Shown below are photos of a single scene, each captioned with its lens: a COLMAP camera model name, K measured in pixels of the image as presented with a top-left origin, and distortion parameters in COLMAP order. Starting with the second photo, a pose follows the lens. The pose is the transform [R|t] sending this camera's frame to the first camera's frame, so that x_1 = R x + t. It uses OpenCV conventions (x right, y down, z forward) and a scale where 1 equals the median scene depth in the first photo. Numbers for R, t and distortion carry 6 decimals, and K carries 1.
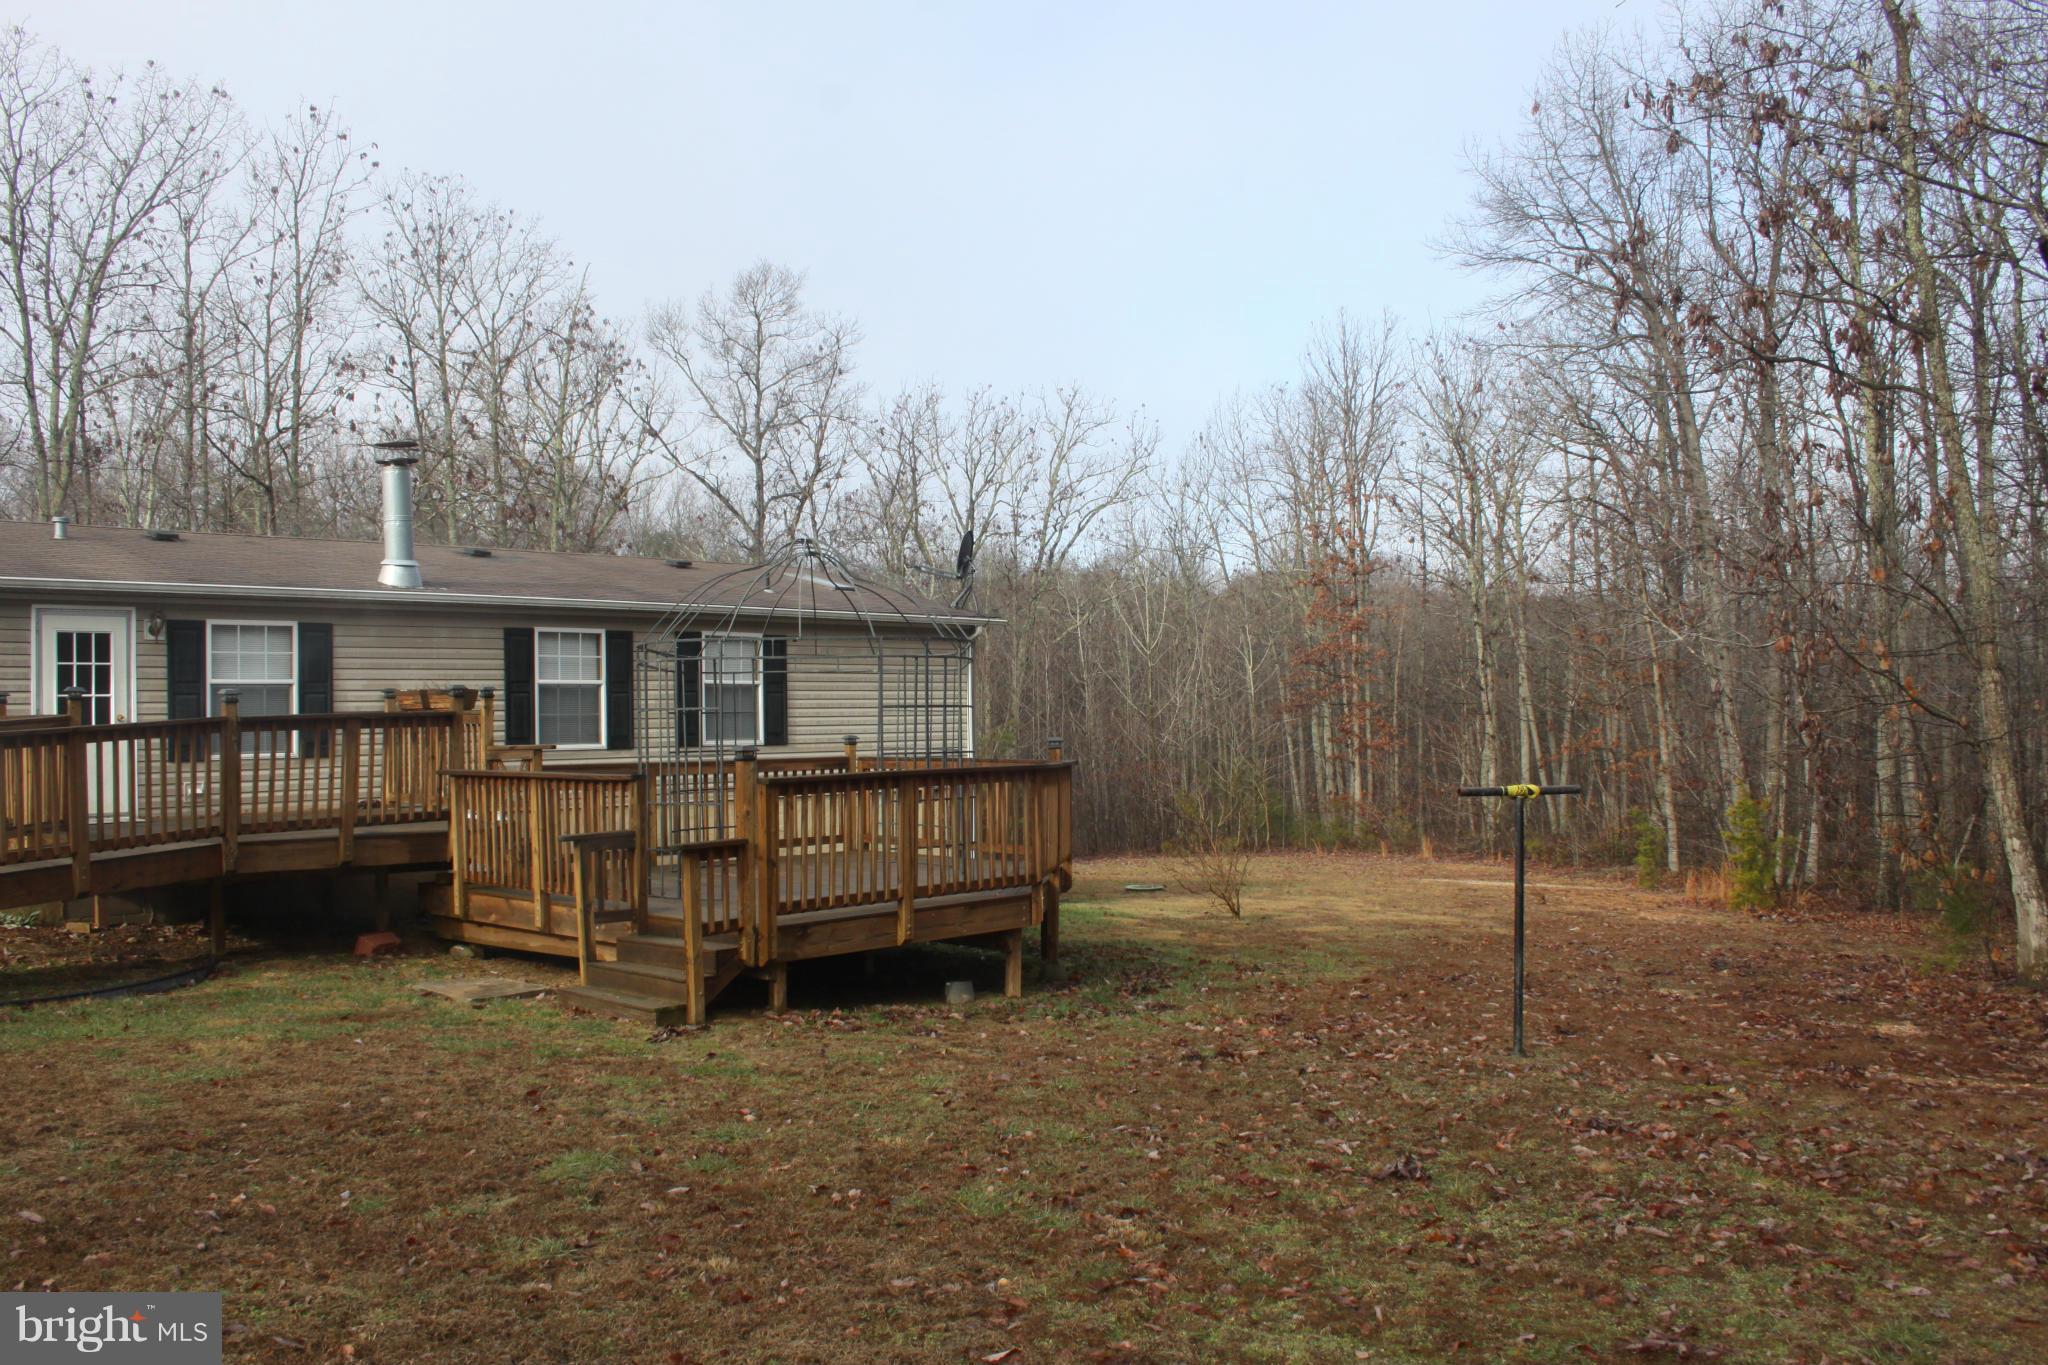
lens RADIAL K [[1708.8, 0, 1002.9], [0, 1708.8, 694.6], [0, 0, 1]] dist [-0.153820, 0.132789]
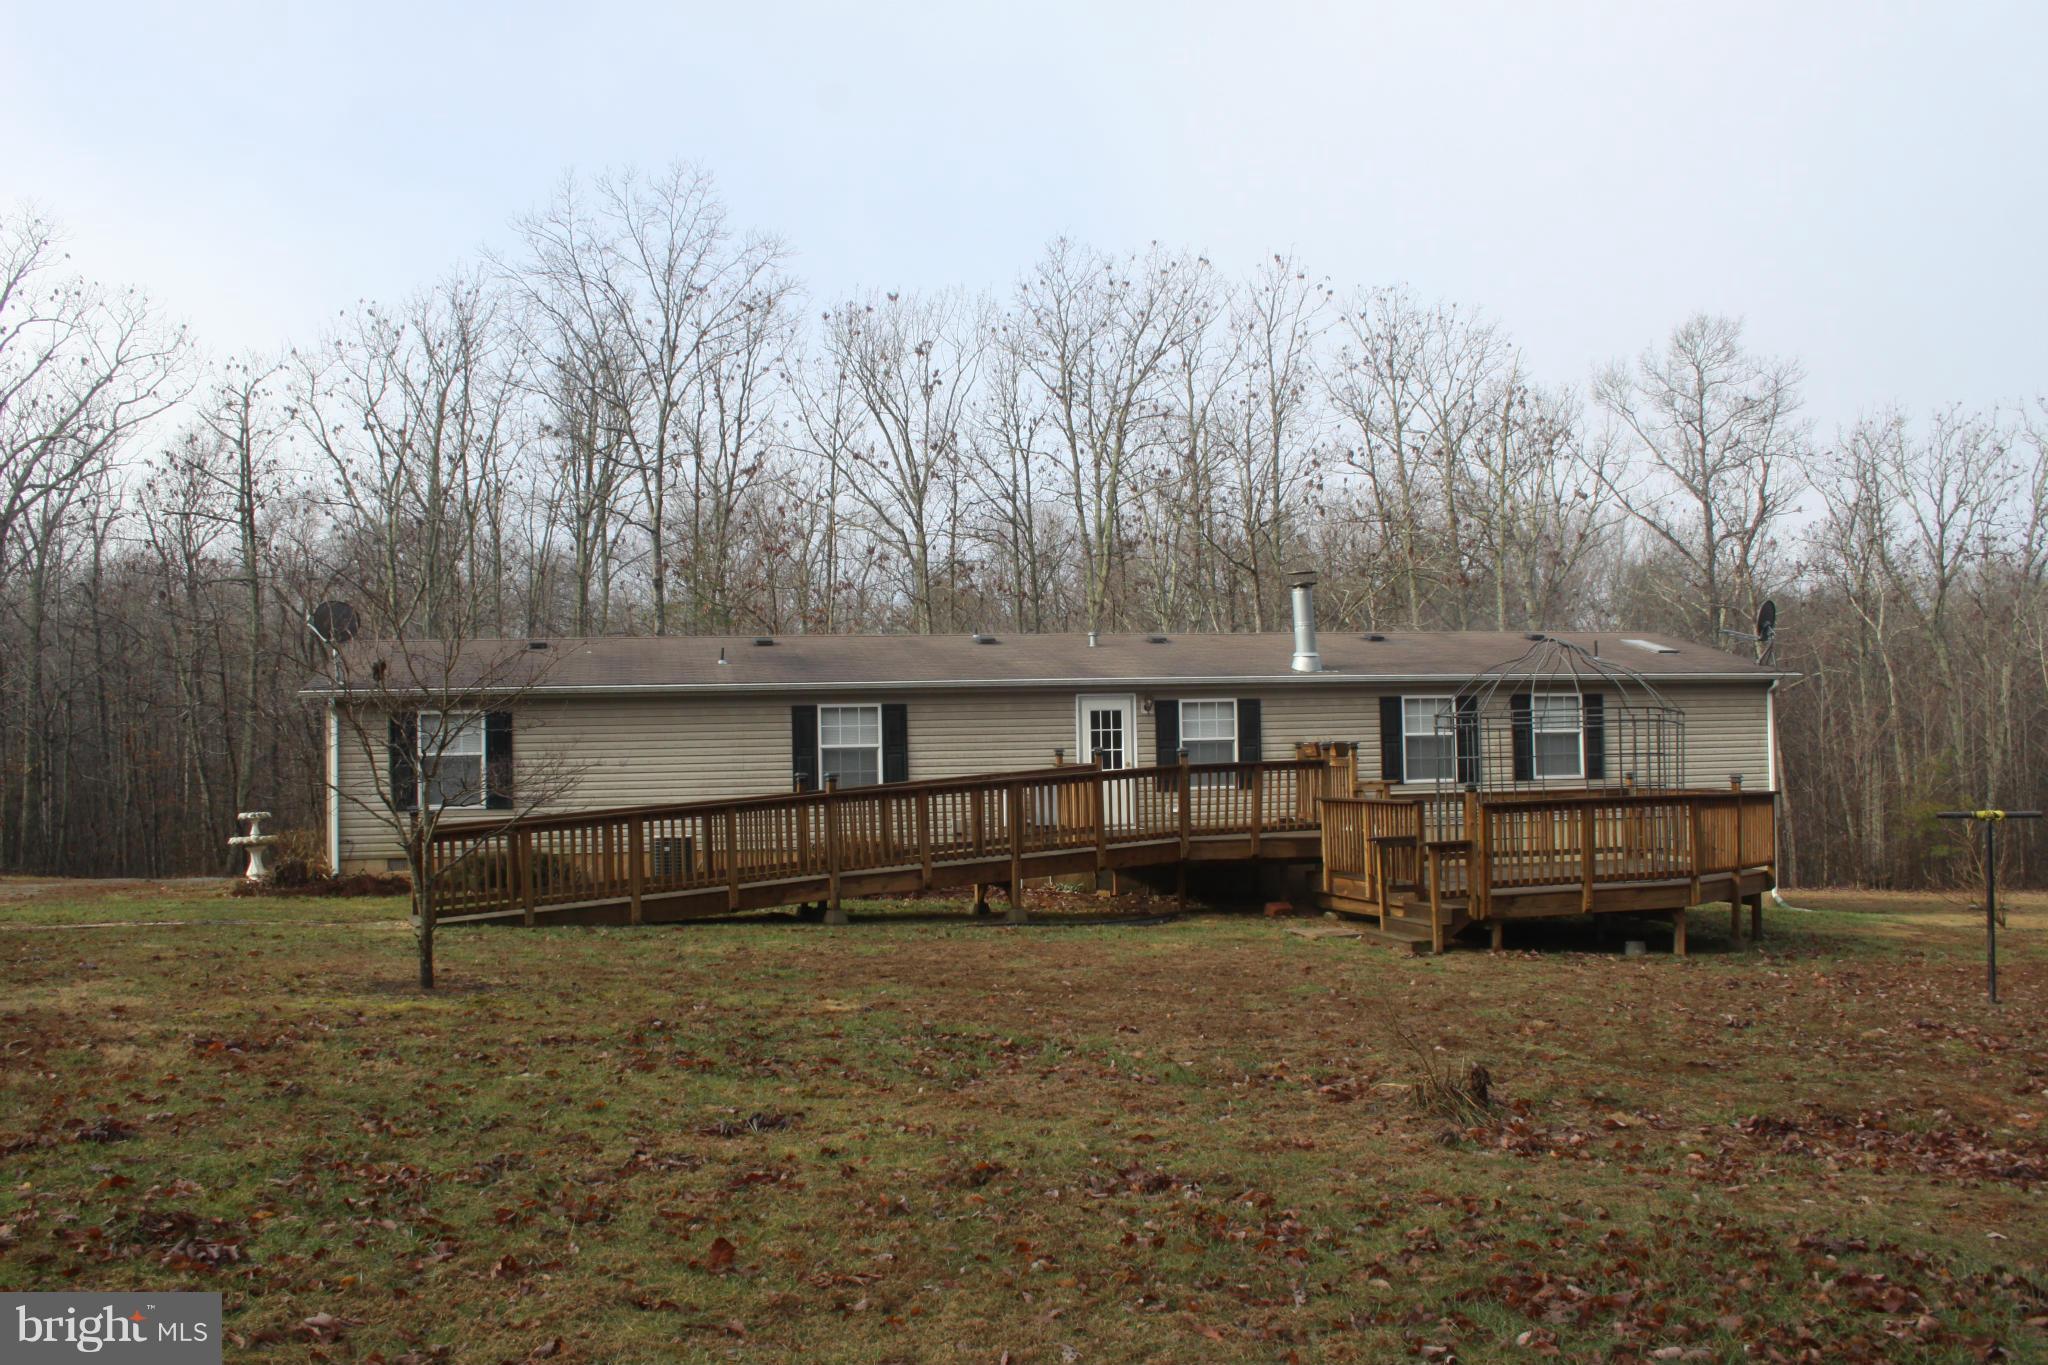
lens RADIAL K [[1708.8, 0, 1002.9], [0, 1708.8, 694.6], [0, 0, 1]] dist [-0.153820, 0.132789]
pose [[0.832943, -0.024923, -0.552797, 0.255197], [0.015646, 0.999647, -0.021495, -0.017905], [0.553137, 0.009256, 0.833039, -0.403137]]
